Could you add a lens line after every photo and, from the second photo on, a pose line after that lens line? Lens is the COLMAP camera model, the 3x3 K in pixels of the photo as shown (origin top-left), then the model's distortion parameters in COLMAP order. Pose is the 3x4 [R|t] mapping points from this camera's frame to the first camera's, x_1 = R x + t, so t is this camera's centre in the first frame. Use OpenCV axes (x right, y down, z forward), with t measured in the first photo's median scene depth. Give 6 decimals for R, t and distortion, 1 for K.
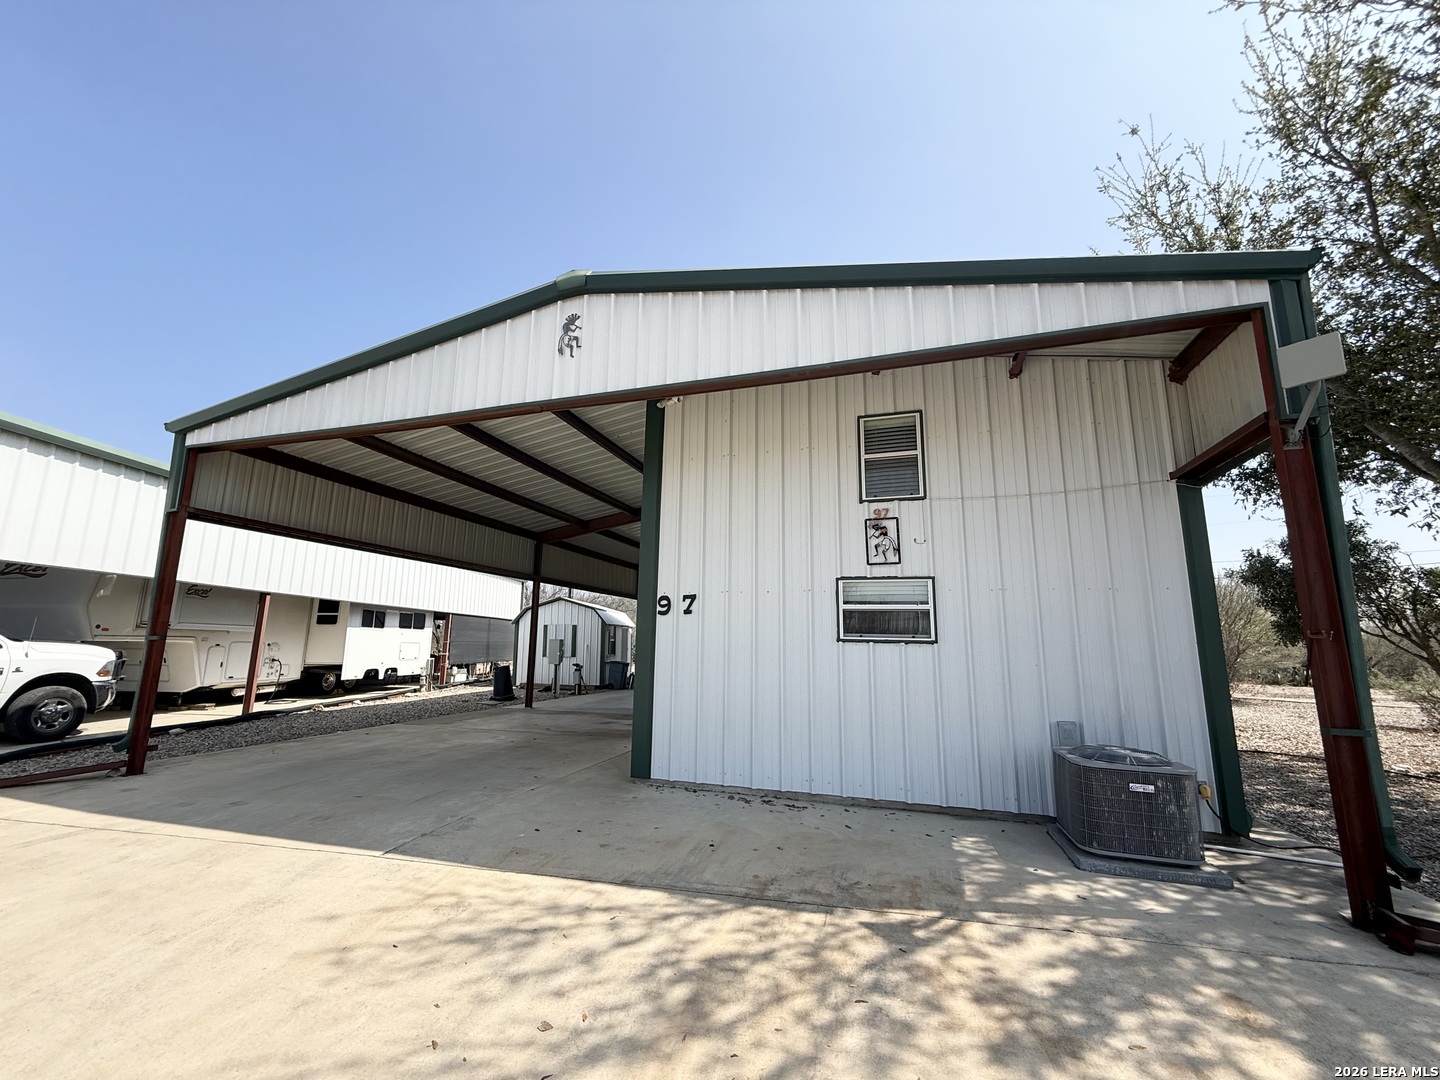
lens RADIAL K [[573.5, 0, 714.8], [0, 573.5, 541.1], [0, 0, 1]] dist [0.001373, -0.000166]
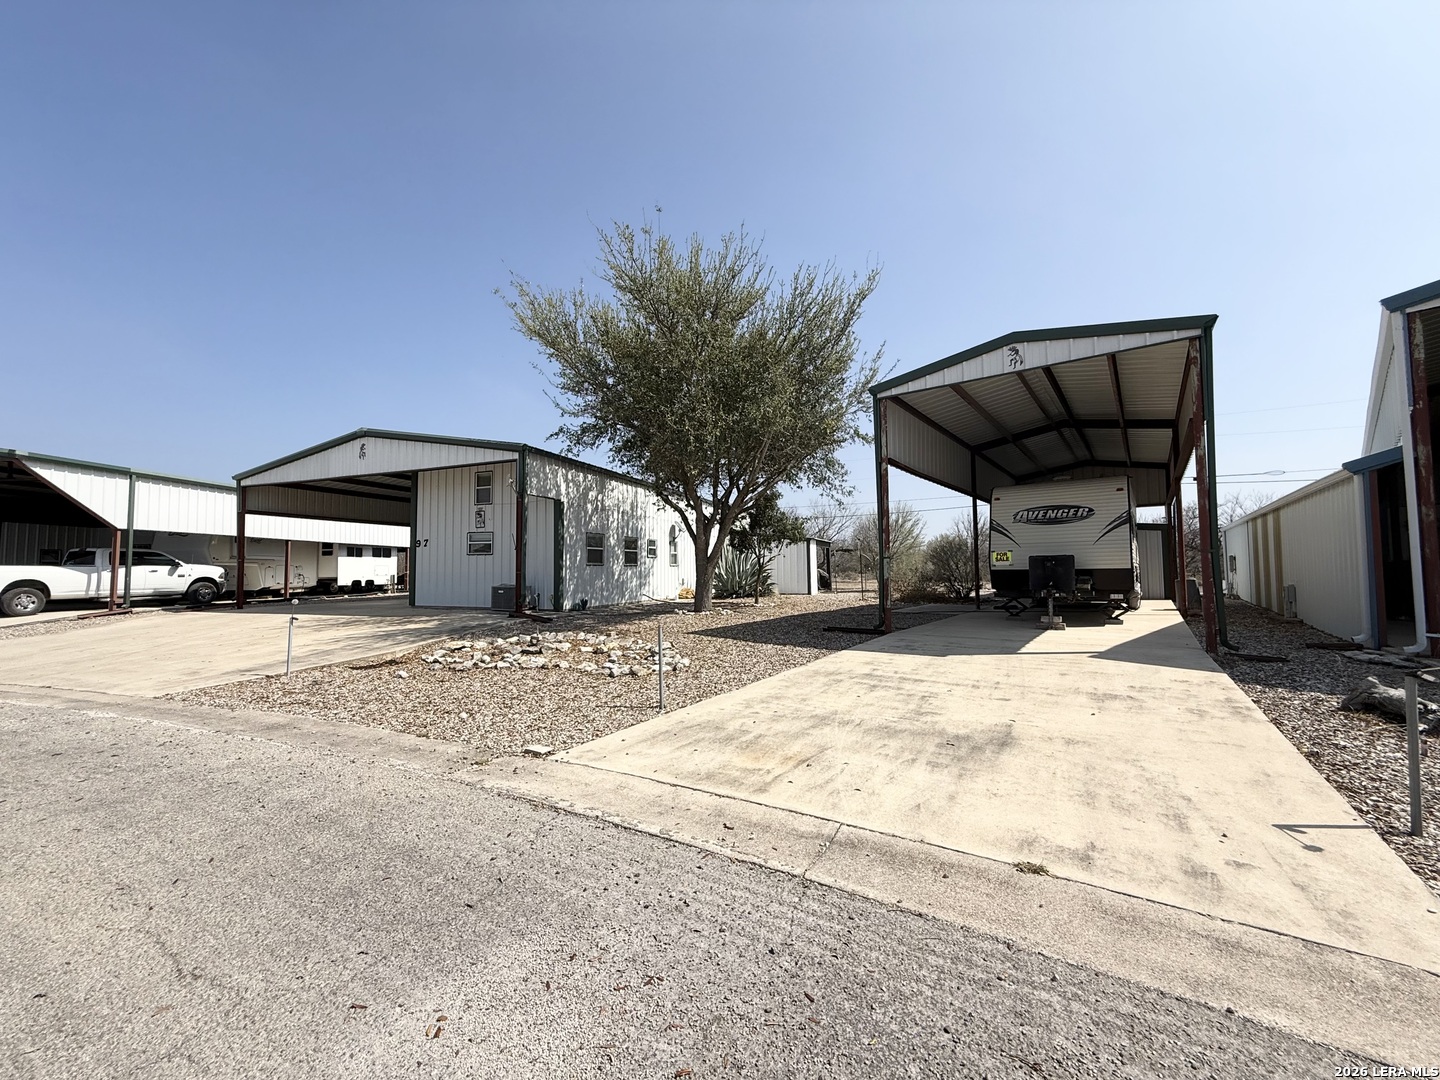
lens RADIAL K [[573.5, 0, 714.8], [0, 573.5, 541.1], [0, 0, 1]] dist [0.001373, -0.000166]
pose [[0.997306, -0.025311, -0.068845, 1.540182], [0.033786, 0.991597, 0.124872, -0.195035], [0.065106, -0.126861, 0.989782, -1.622675]]
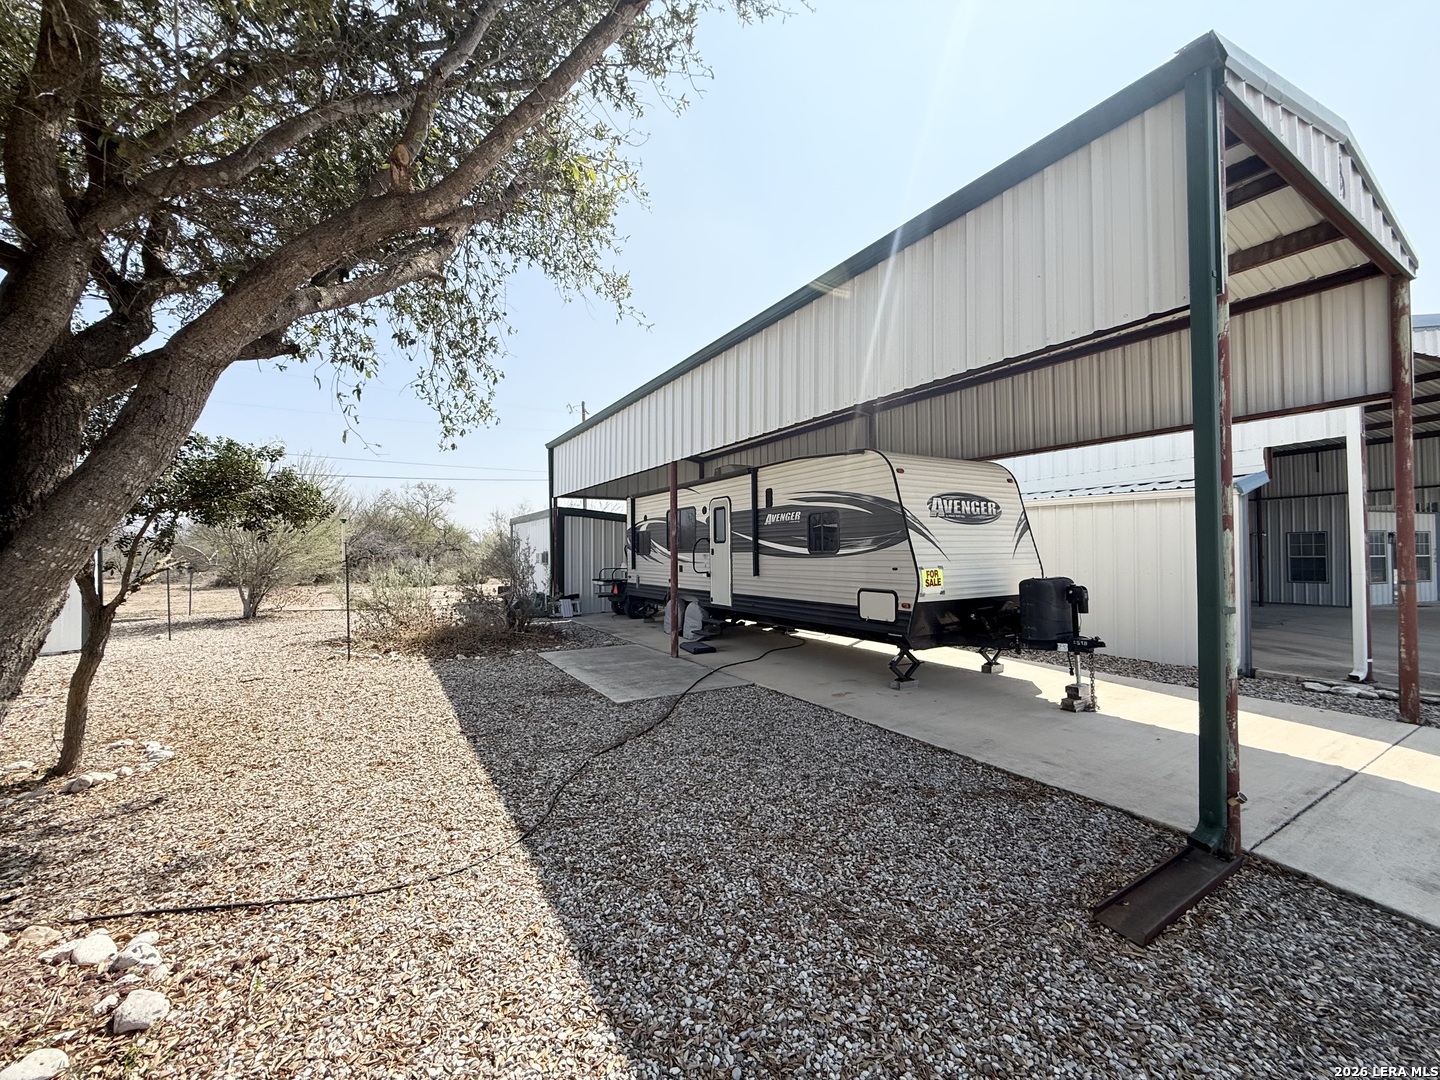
lens RADIAL K [[573.5, 0, 714.8], [0, 573.5, 541.1], [0, 0, 1]] dist [0.001373, -0.000166]
pose [[0.438604, 0.001689, 0.898679, 1.259207], [-0.147918, 0.986495, 0.070338, 0.046865], [-0.886424, -0.163781, 0.432931, 0.232501]]
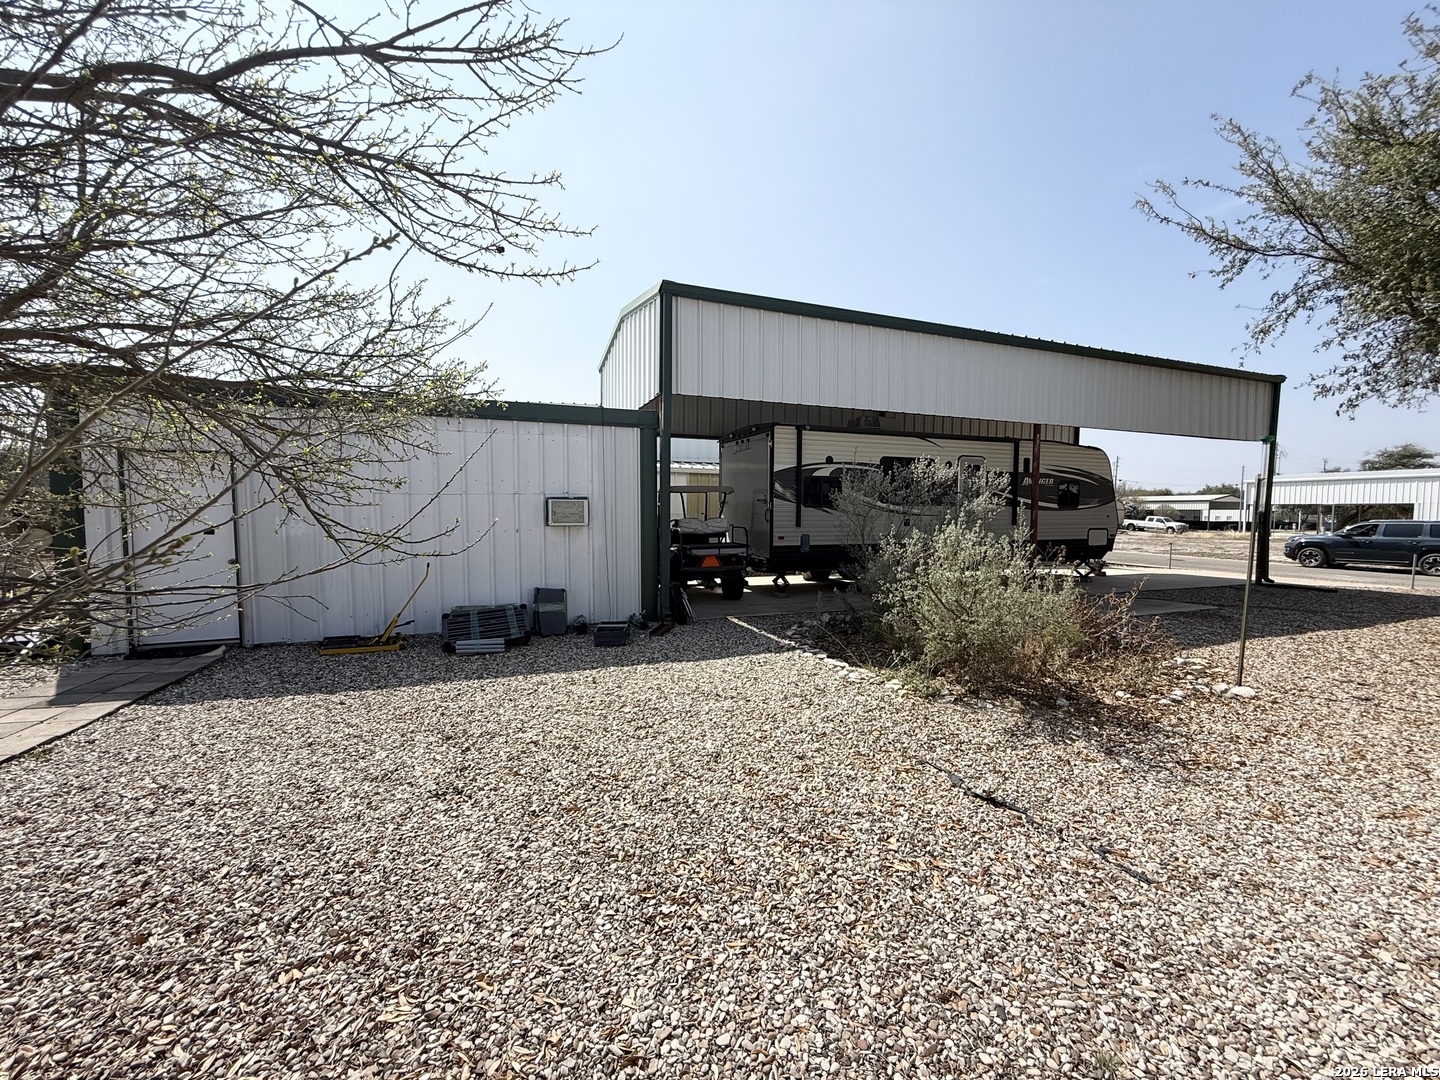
lens RADIAL K [[573.5, 0, 714.8], [0, 573.5, 541.1], [0, 0, 1]] dist [0.001373, -0.000166]
pose [[-0.806318, -0.071056, 0.587199, 2.281089], [-0.128724, 0.990044, -0.056955, 0.493447], [-0.577306, -0.121510, -0.807436, 2.754144]]
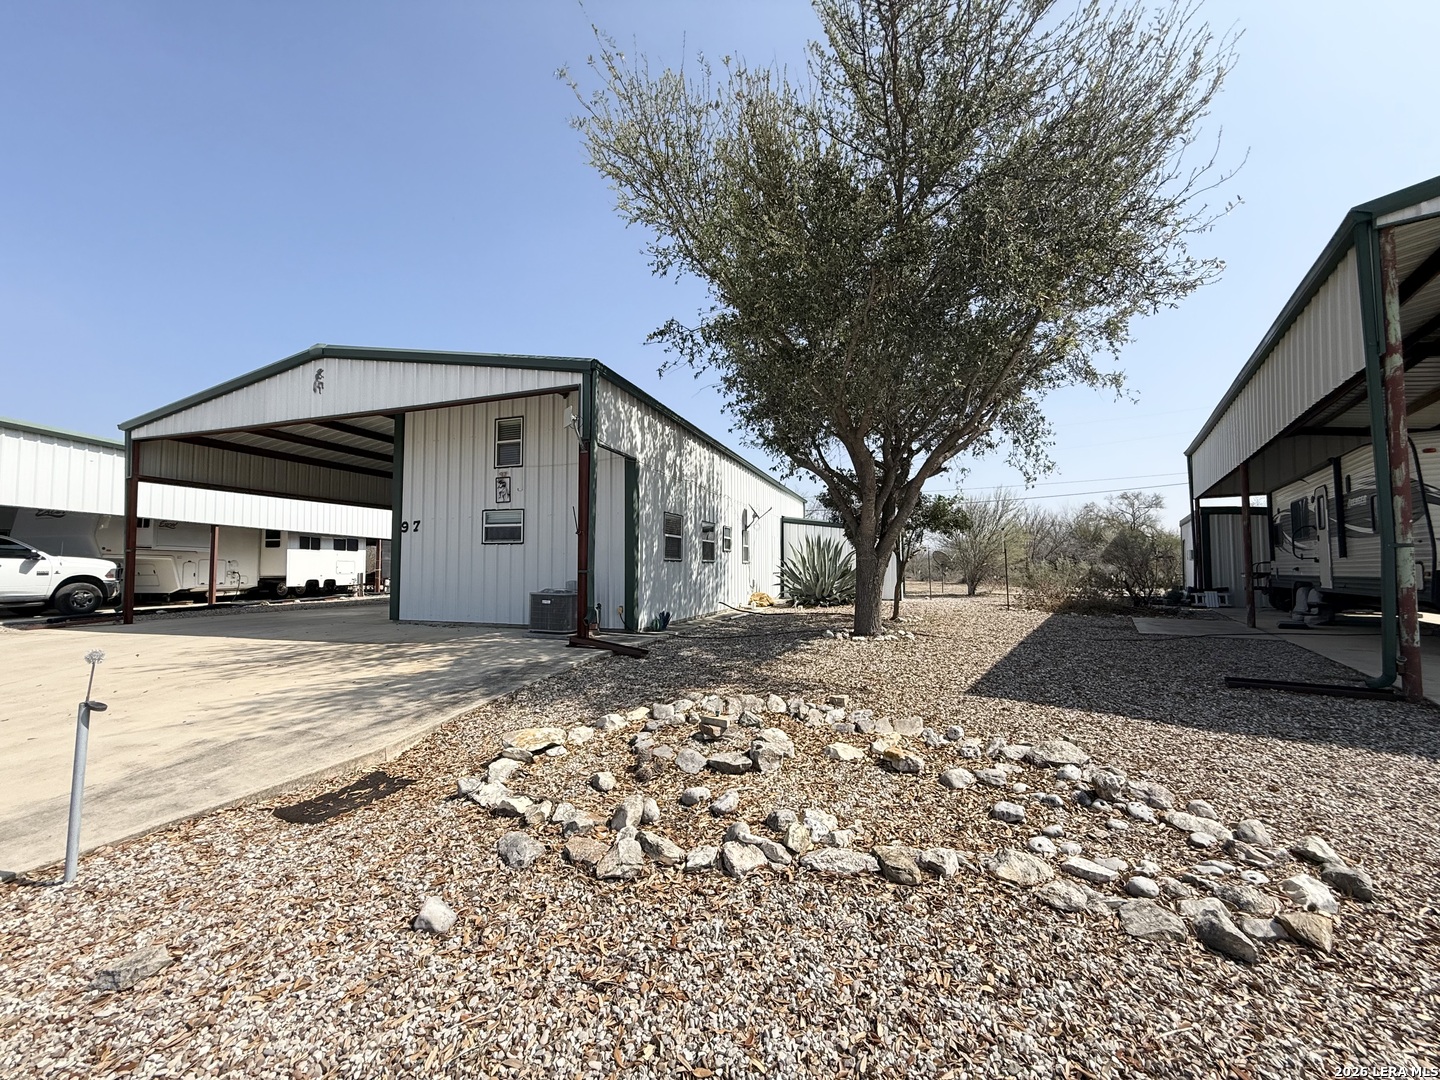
lens RADIAL K [[573.5, 0, 714.8], [0, 573.5, 541.1], [0, 0, 1]] dist [0.001373, -0.000166]
pose [[0.999616, -0.017865, -0.021191, 0.954867], [0.020432, 0.991578, 0.127889, -0.055333], [0.018727, -0.128273, 0.991562, -0.789833]]
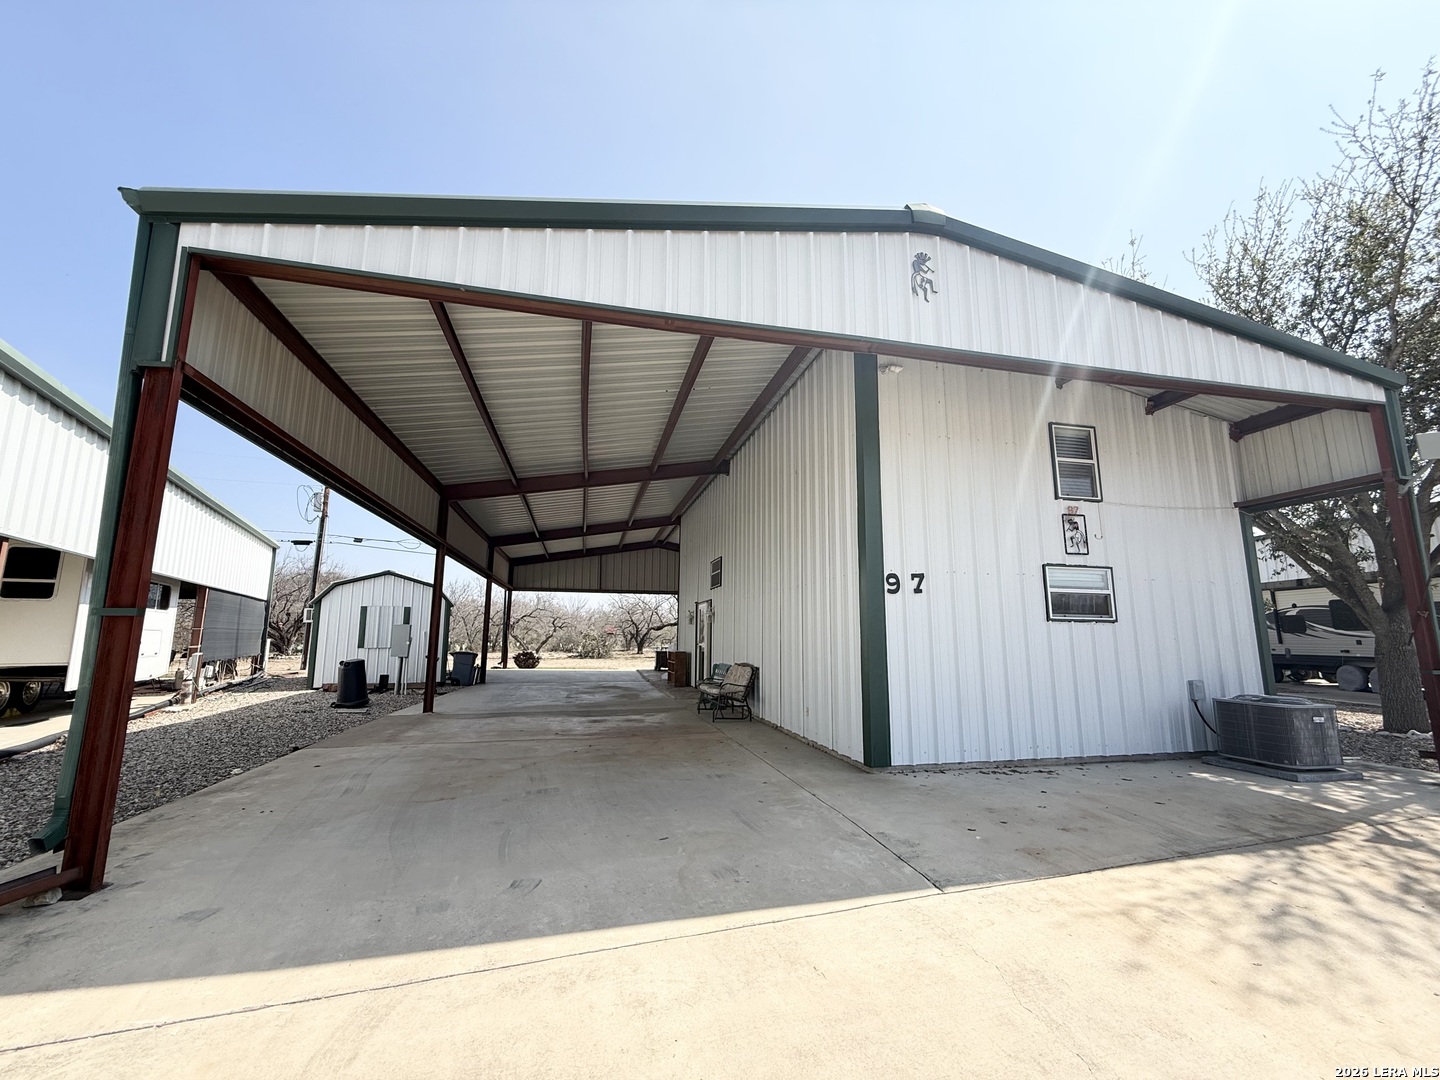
lens RADIAL K [[571.8, 0, 713.8], [0, 571.8, 540.8], [0, 0, 1]] dist [0.001678, 0.000055]
pose [[0.863385, 0.072855, 0.499257, -0.861804], [-0.082167, 0.996613, -0.003337, 0.072711], [-0.497809, -0.038142, 0.866447, 0.345008]]
